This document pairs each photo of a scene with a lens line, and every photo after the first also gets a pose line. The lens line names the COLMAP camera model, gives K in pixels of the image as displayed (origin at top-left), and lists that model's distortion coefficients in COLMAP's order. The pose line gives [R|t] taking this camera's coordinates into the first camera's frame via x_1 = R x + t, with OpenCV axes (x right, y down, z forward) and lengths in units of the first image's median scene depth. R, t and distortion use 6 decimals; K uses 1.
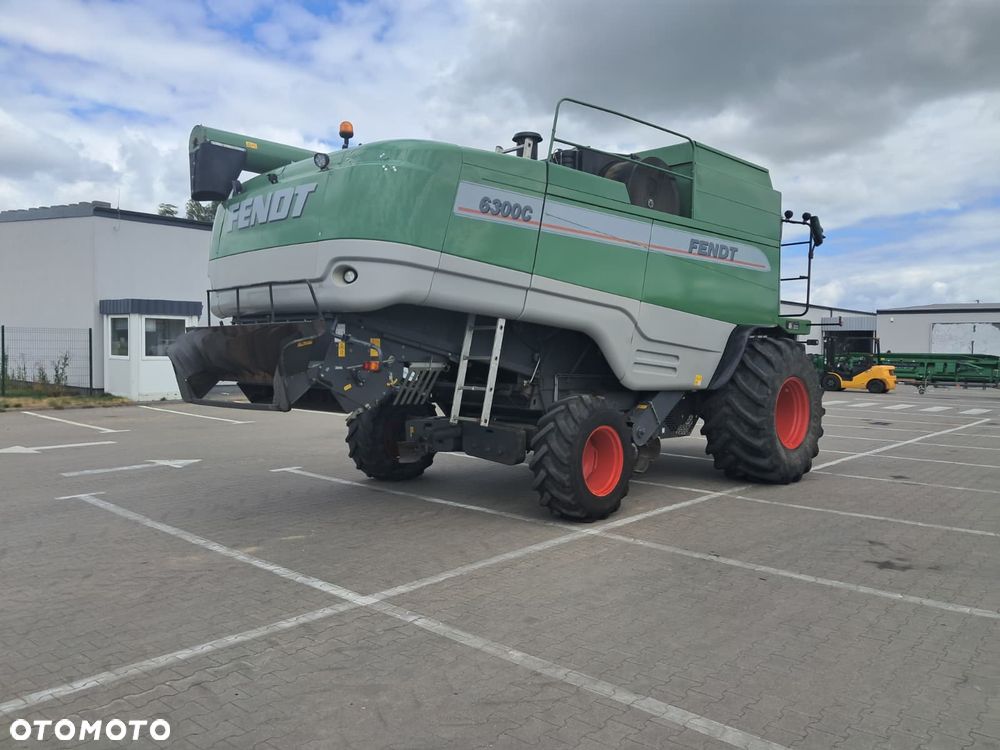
lens RADIAL K [[793.4, 0, 500.0], [0, 793.4, 375.0], [0, 0, 1]] dist [0.102350, -0.163003]
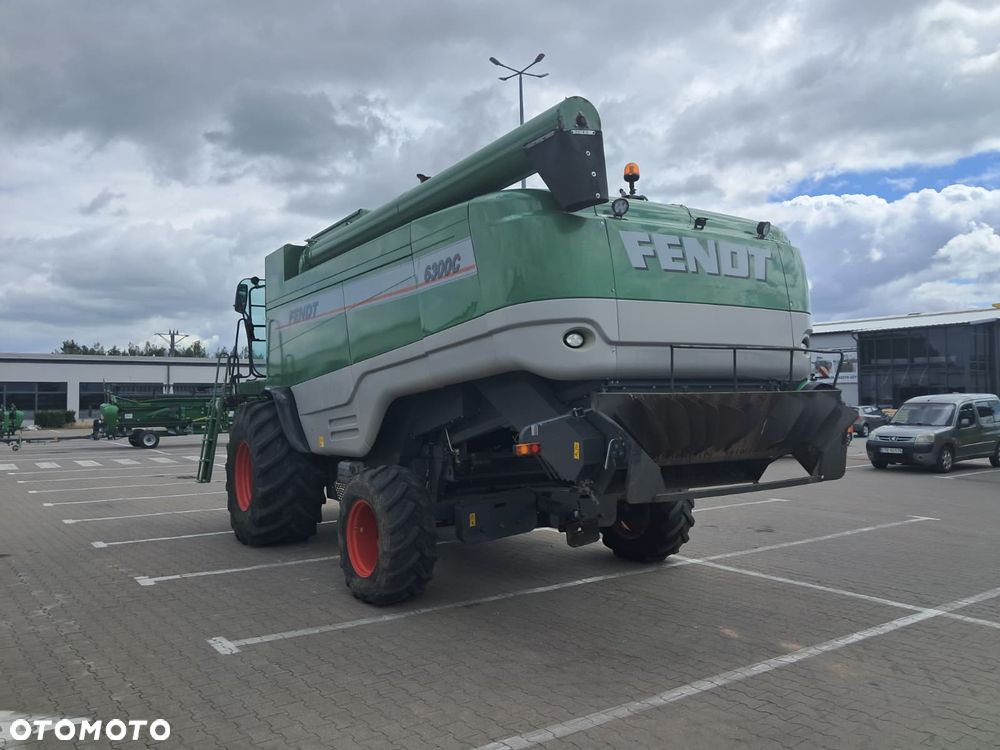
lens RADIAL K [[768.6, 0, 500.0], [0, 768.6, 375.0], [0, 0, 1]] dist [0.035309, -0.056936]
pose [[0.205810, 0.016978, 0.978445, -1.113849], [0.045105, 0.998622, -0.026815, -0.067524], [-0.977552, 0.049651, 0.204761, 1.026000]]
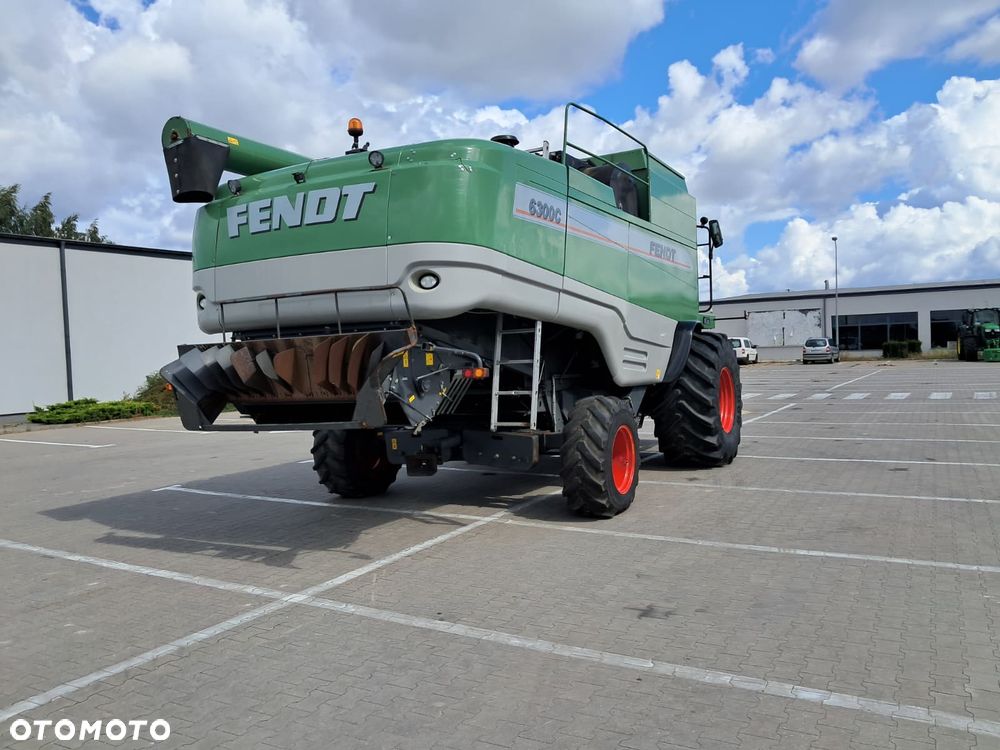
lens RADIAL K [[787.8, 0, 500.0], [0, 787.8, 385.4], [0, 0, 1]] dist [0.002567, -0.004376]
pose [[0.954551, -0.060759, 0.291789, -0.333984], [0.058573, 0.998151, 0.016227, -0.010002], [-0.292235, 0.001601, 0.956345, 0.073958]]
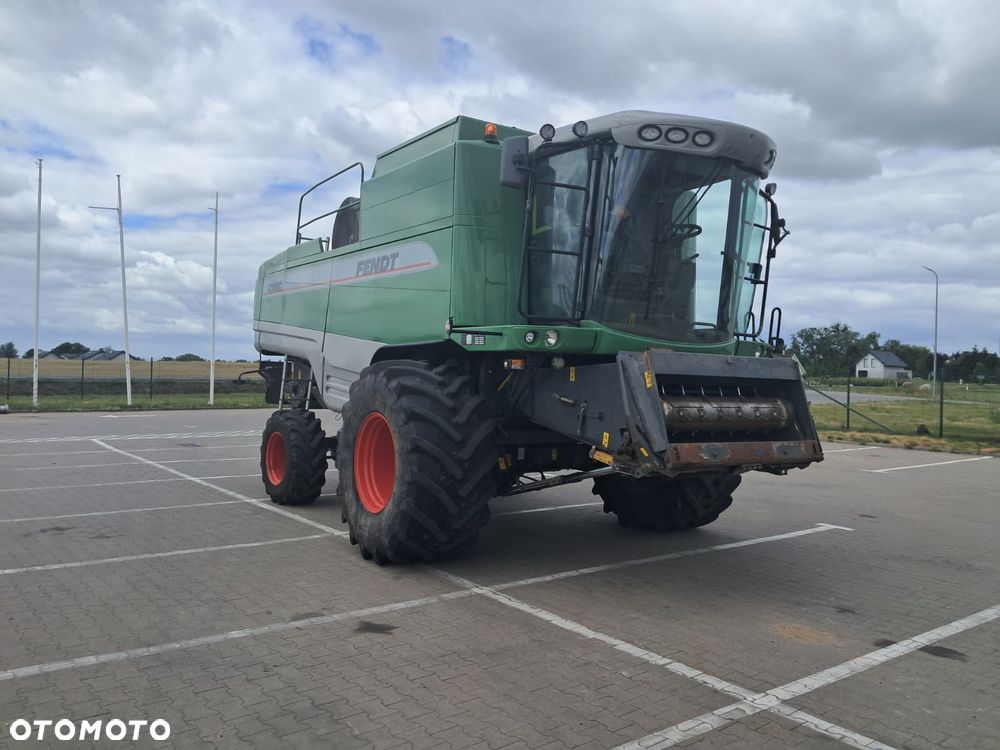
lens RADIAL K [[762.2, 0, 540.2], [0, 762.2, 371.7], [0, 0, 1]] dist [-0.006309, -0.005421]
pose [[-0.134633, -0.019594, -0.990702, 1.400598], [-0.058200, 0.998235, -0.011834, -0.048903], [0.989185, 0.056065, -0.135536, 1.684597]]
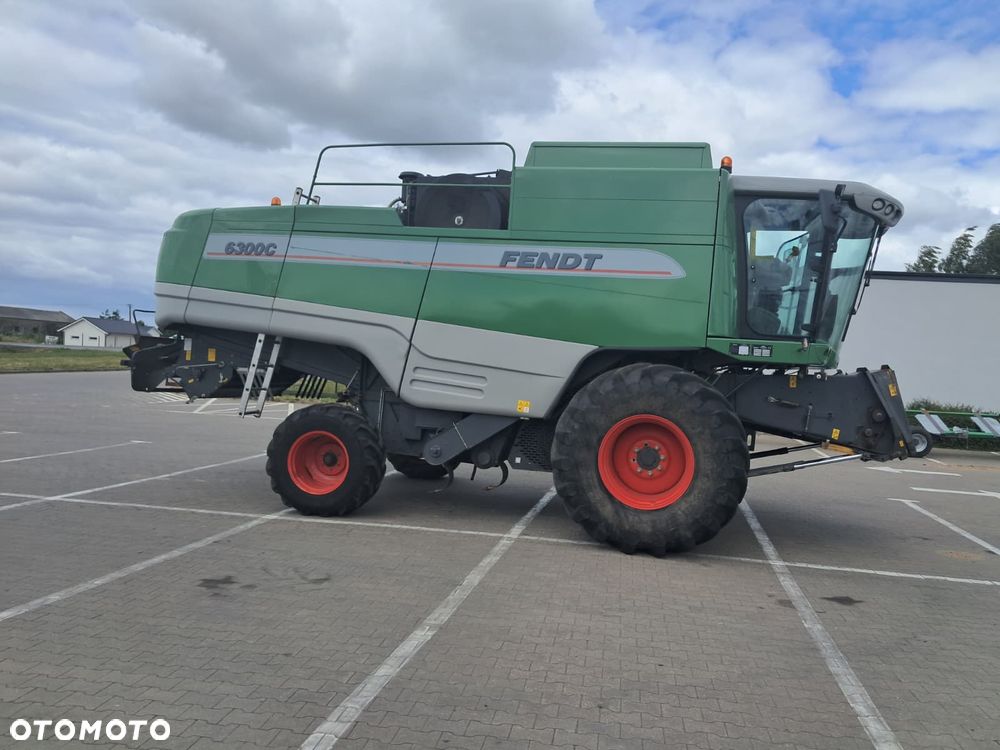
lens RADIAL K [[768.6, 0, 500.0], [0, 768.6, 375.0], [0, 0, 1]] dist [0.035309, -0.056936]
pose [[0.541926, 0.033029, -0.839777, 1.226676], [-0.077918, 0.996898, -0.011073, -0.022617], [0.836807, 0.071435, 0.542818, 0.653924]]
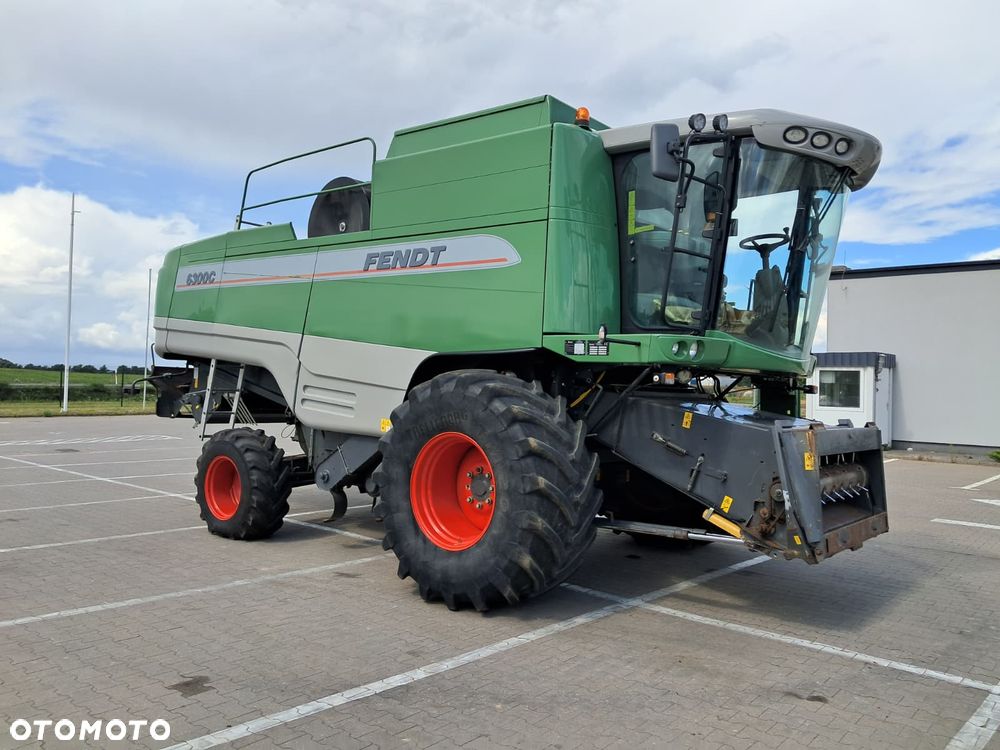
lens RADIAL K [[772.9, 0, 510.3], [0, 772.9, 367.0], [0, 0, 1]] dist [-0.025809, -0.008273]
pose [[0.134312, -0.029754, -0.990492, 1.307359], [-0.059576, 0.997499, -0.038043, -0.039369], [0.989147, 0.064119, 0.132204, 1.306268]]
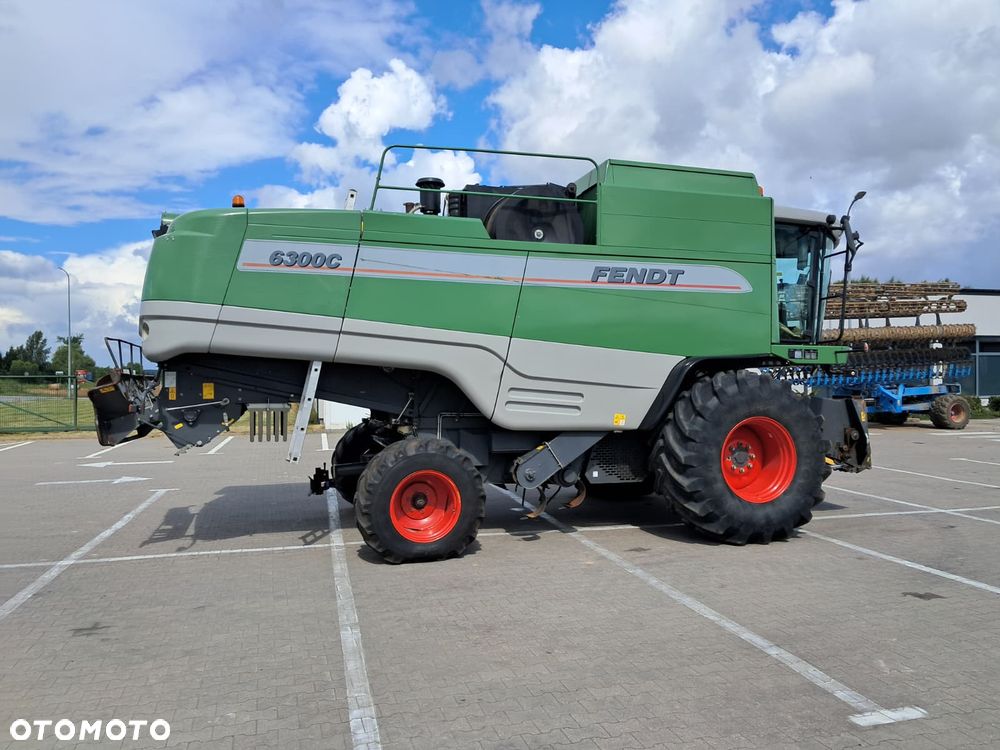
lens RADIAL K [[793.4, 0, 500.0], [0, 793.4, 375.0], [0, 0, 1]] dist [0.102350, -0.163003]
pose [[0.881824, -0.020838, -0.471119, 0.711851], [0.000801, 0.999088, -0.042691, -0.007957], [0.471579, 0.037268, 0.881036, 0.180107]]
